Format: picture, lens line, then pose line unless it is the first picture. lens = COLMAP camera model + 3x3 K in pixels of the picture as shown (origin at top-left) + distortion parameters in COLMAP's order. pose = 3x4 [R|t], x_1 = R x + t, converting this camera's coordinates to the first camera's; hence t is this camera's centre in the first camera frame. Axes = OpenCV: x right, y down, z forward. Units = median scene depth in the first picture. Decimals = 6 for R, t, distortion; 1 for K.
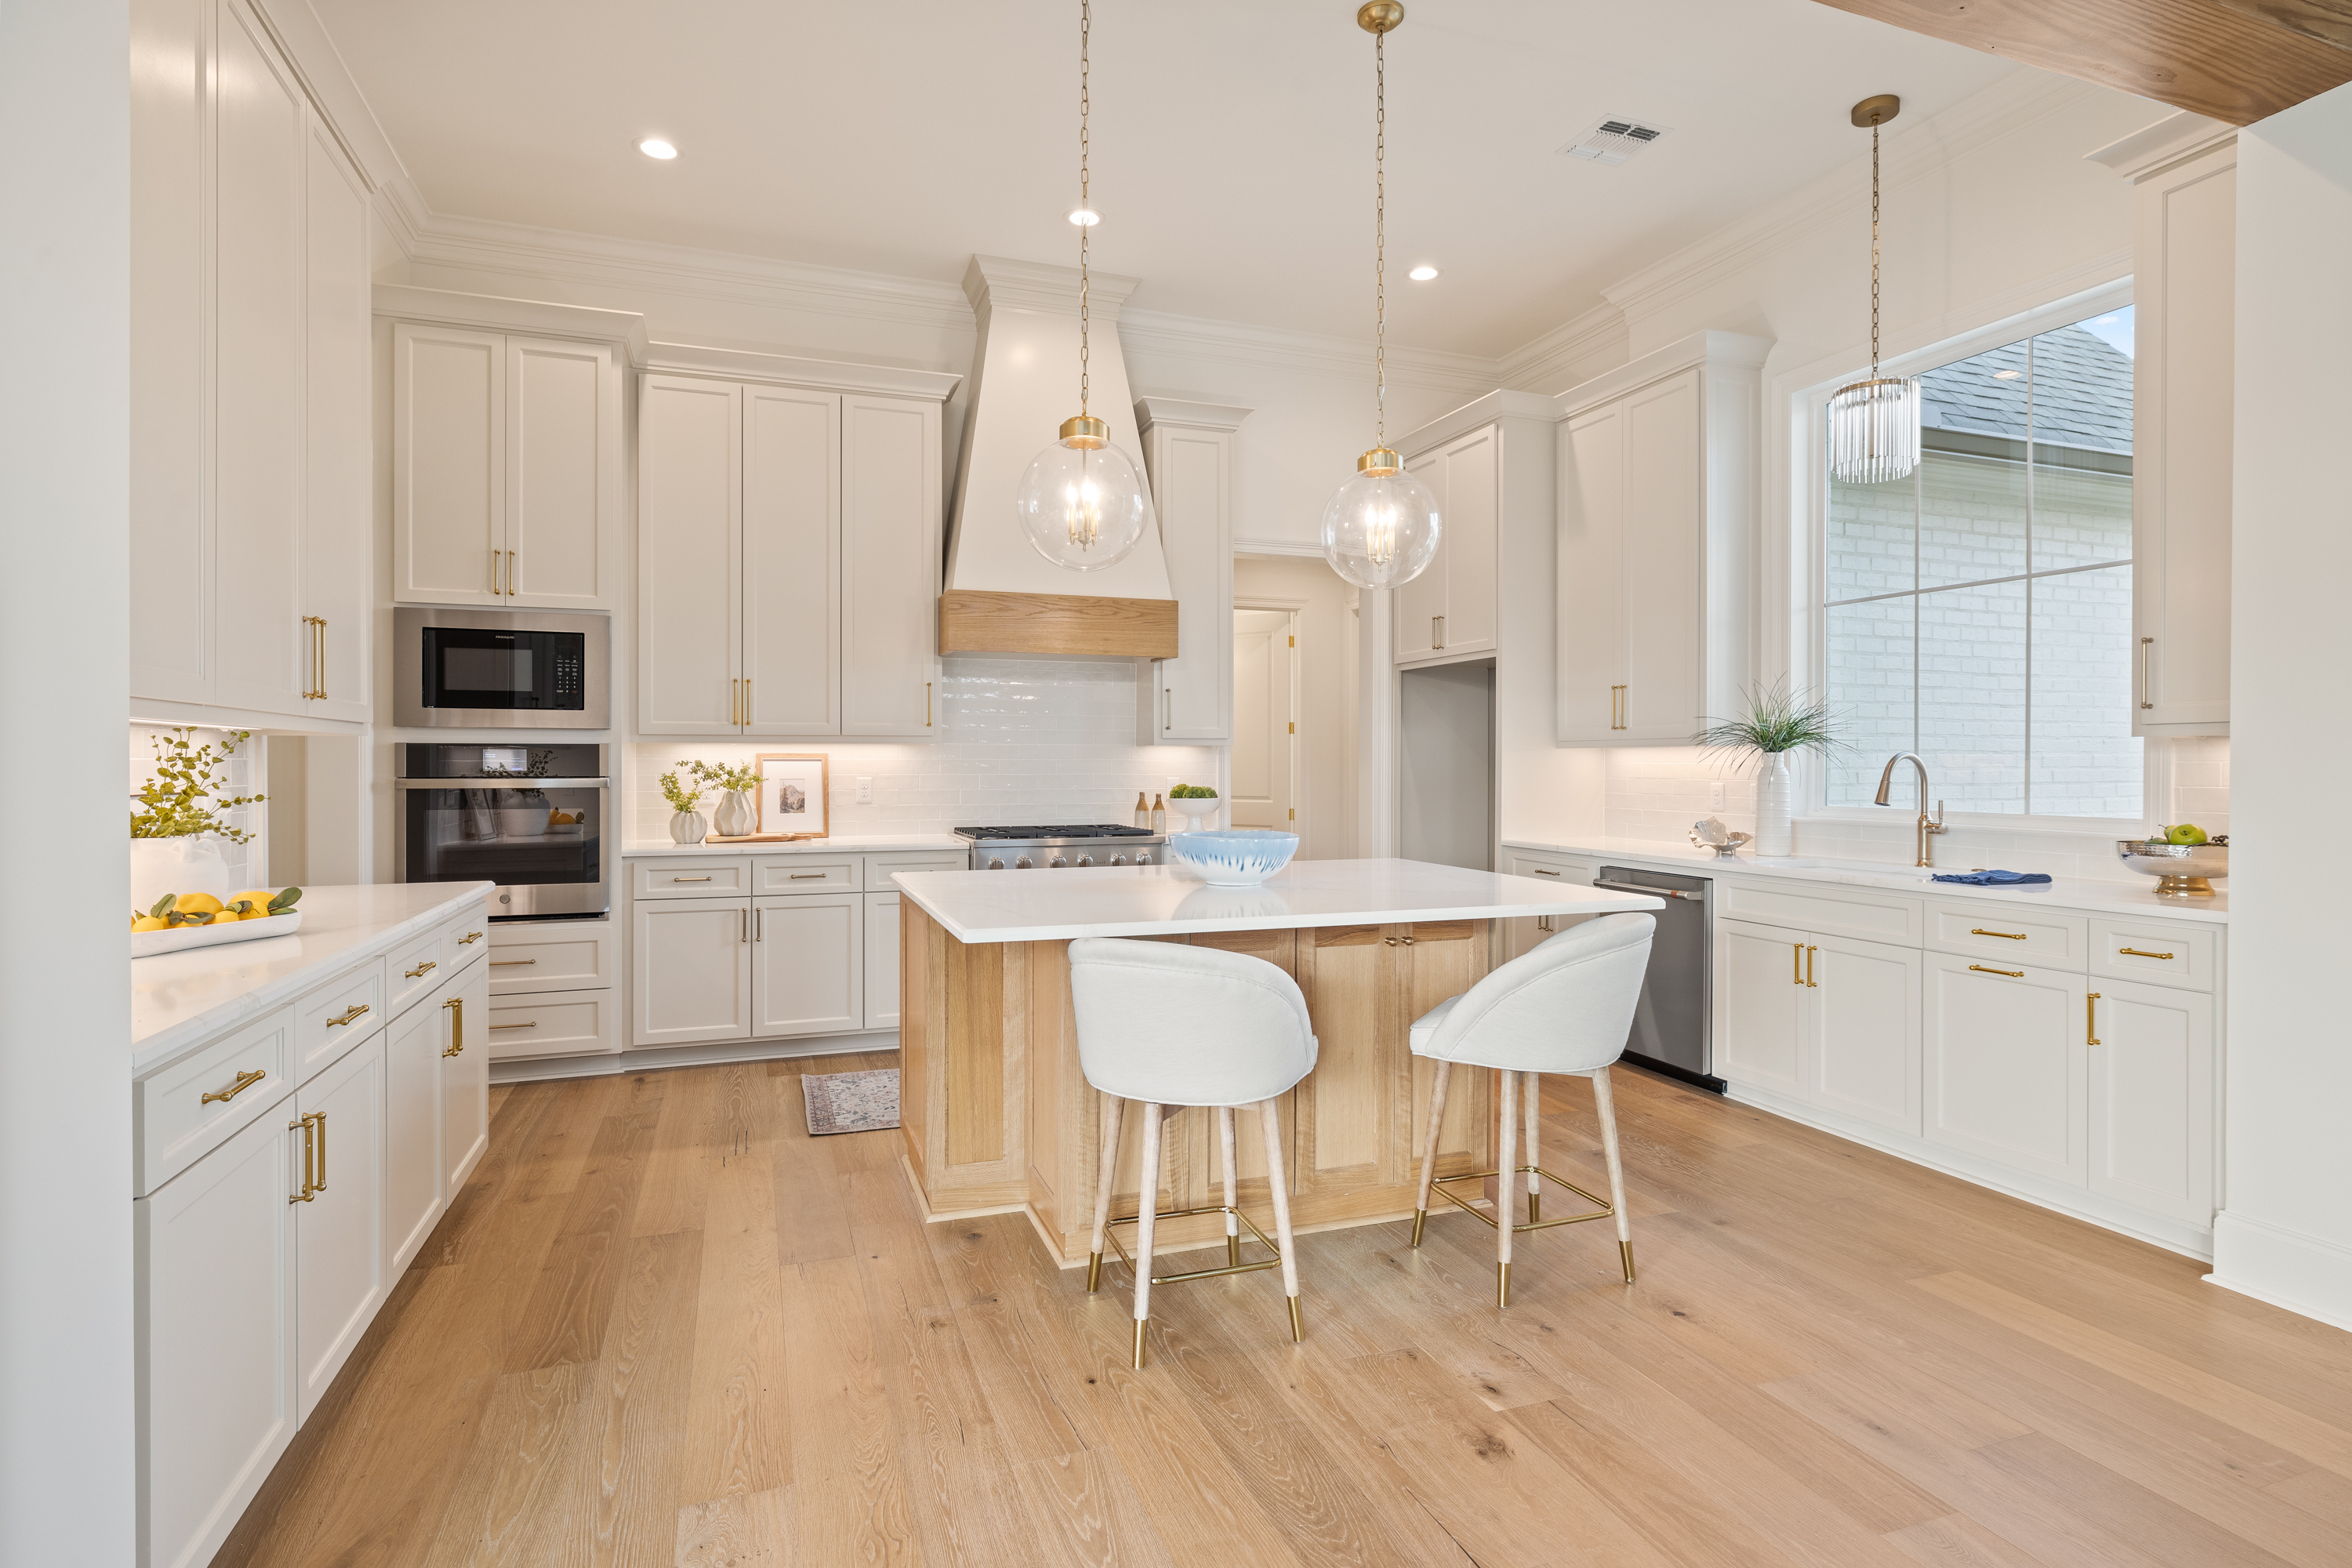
lens RADIAL K [[1192.0, 0, 1177.8], [0, 1192.0, 769.3], [0, 0, 1]] dist [-0.001565, 0.000121]
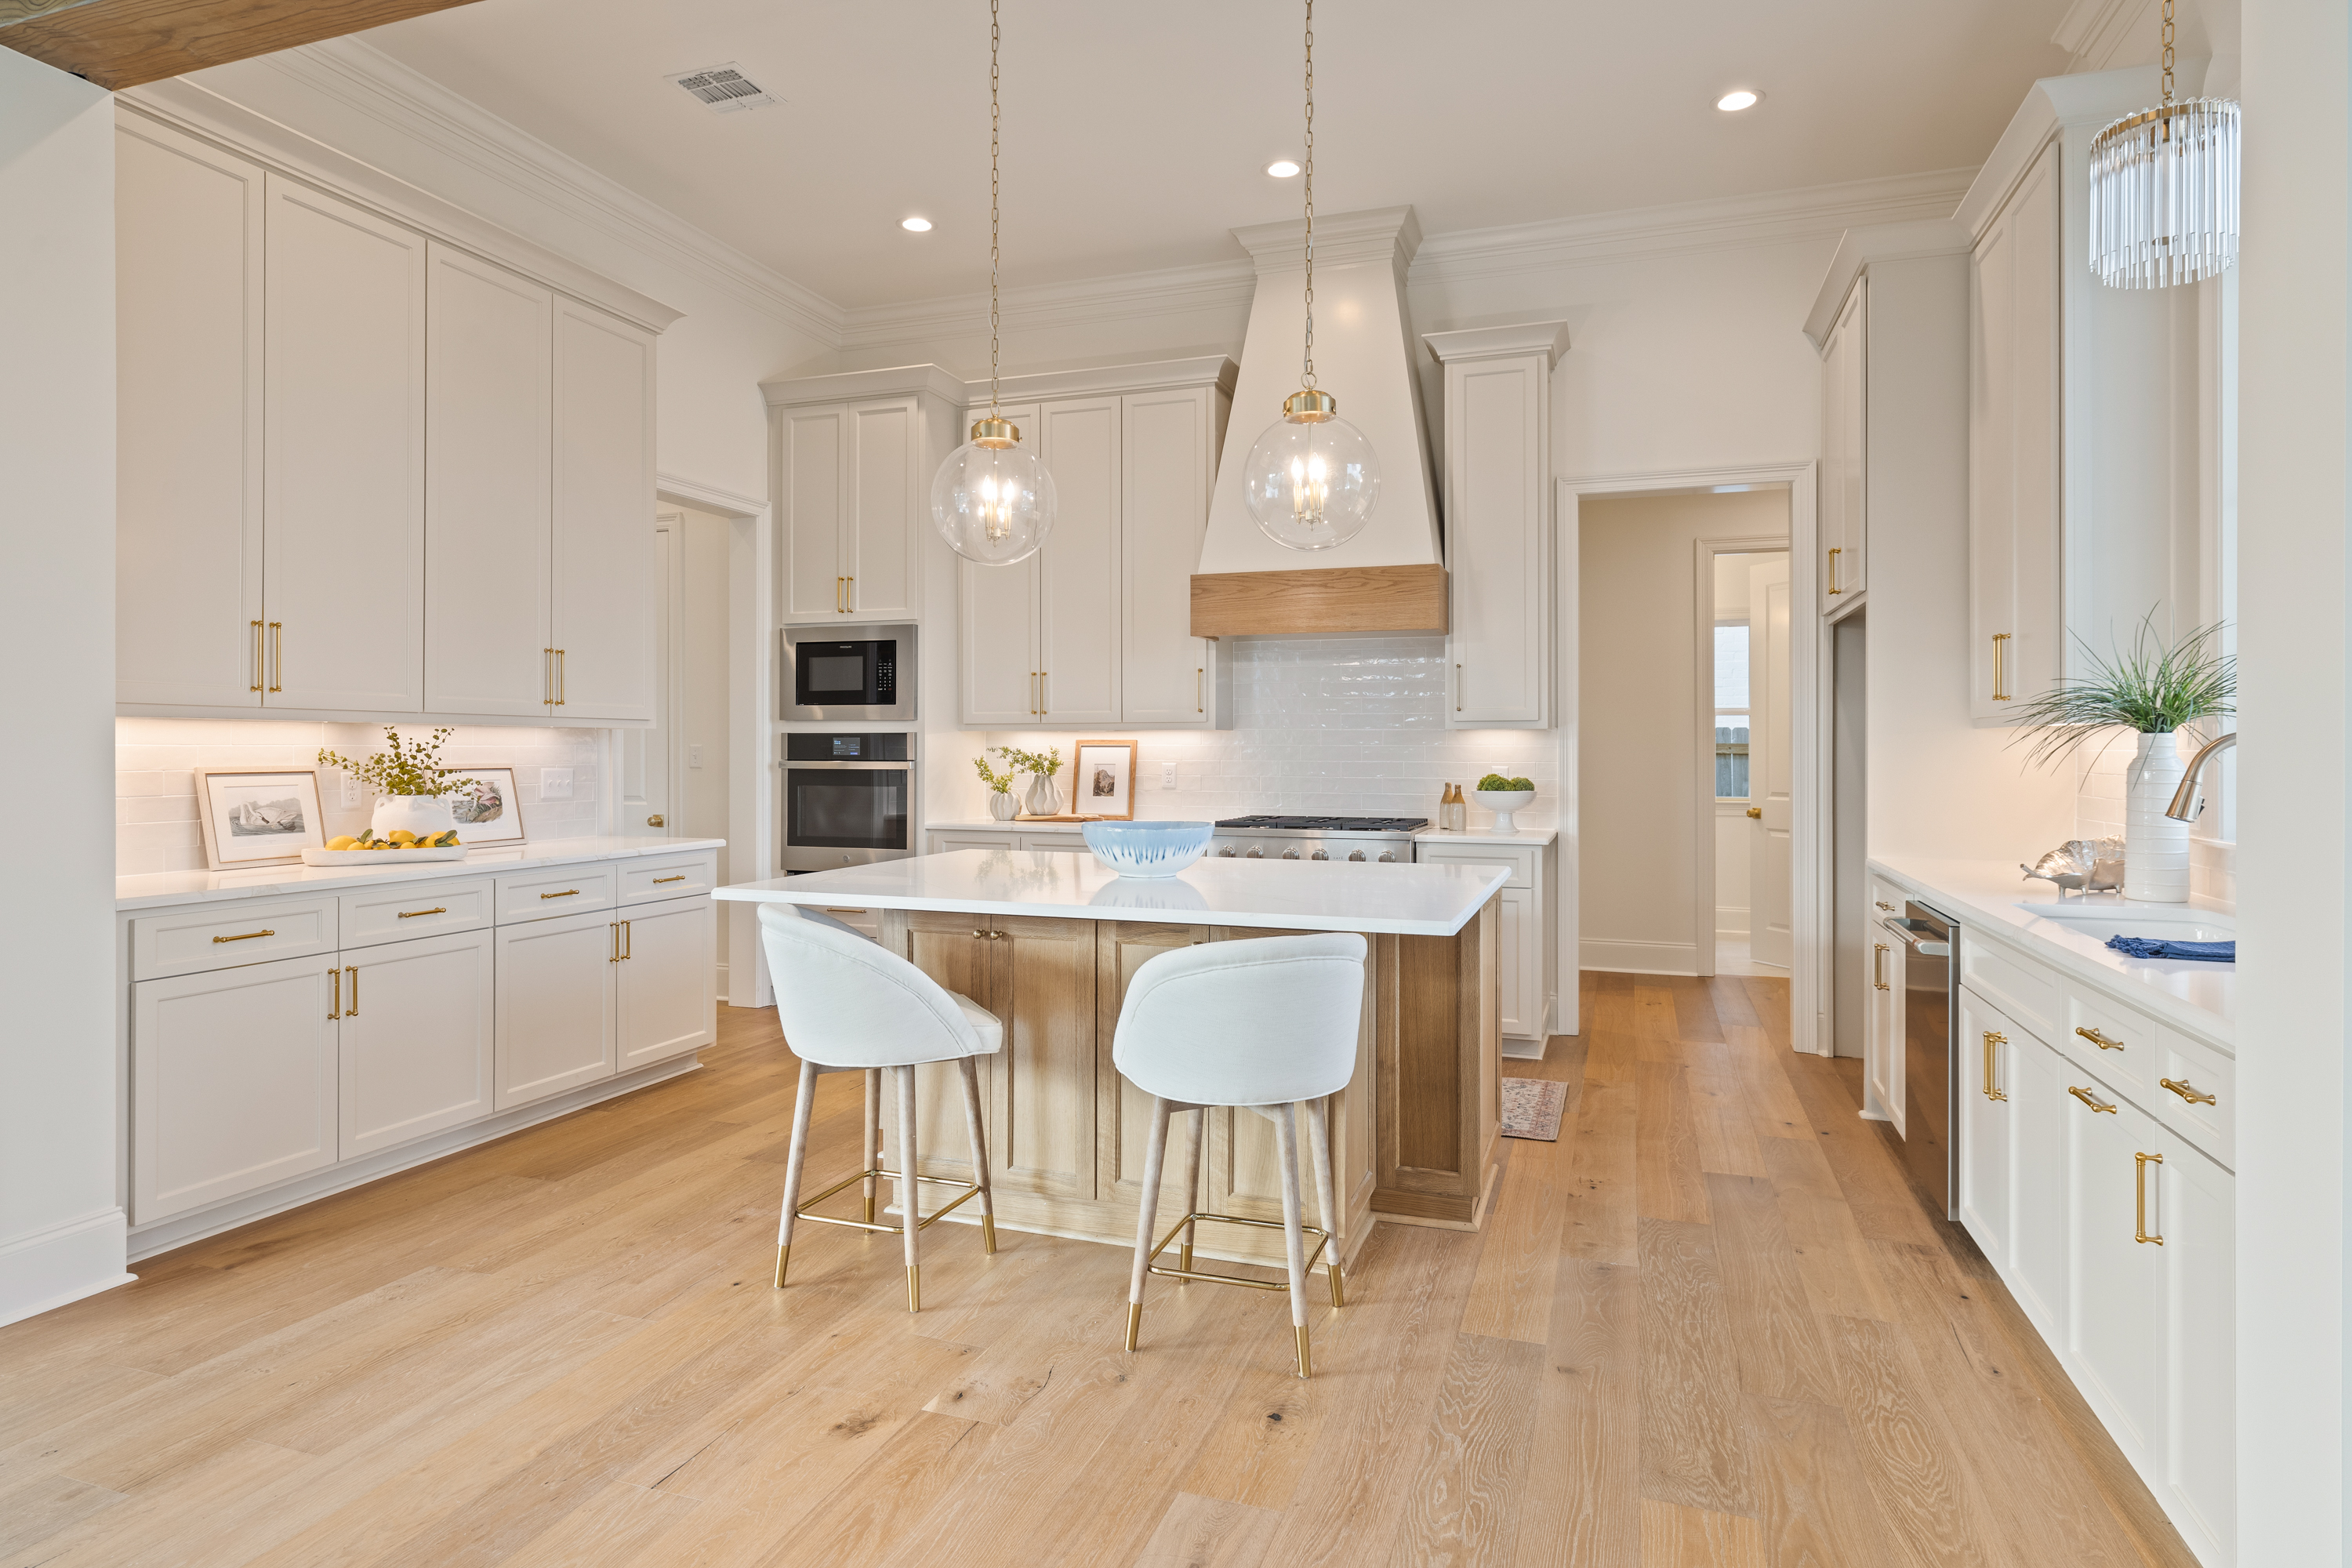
lens RADIAL K [[1349.1, 0, 1160.2], [0, 1349.1, 743.4], [0, 0, 1]] dist [0.005516, -0.000264]
pose [[0.764442, -0.001470, -0.644691, 0.579263], [-0.004244, 0.999964, -0.007313, -0.001757], [0.644679, 0.008326, 0.764408, 0.137274]]
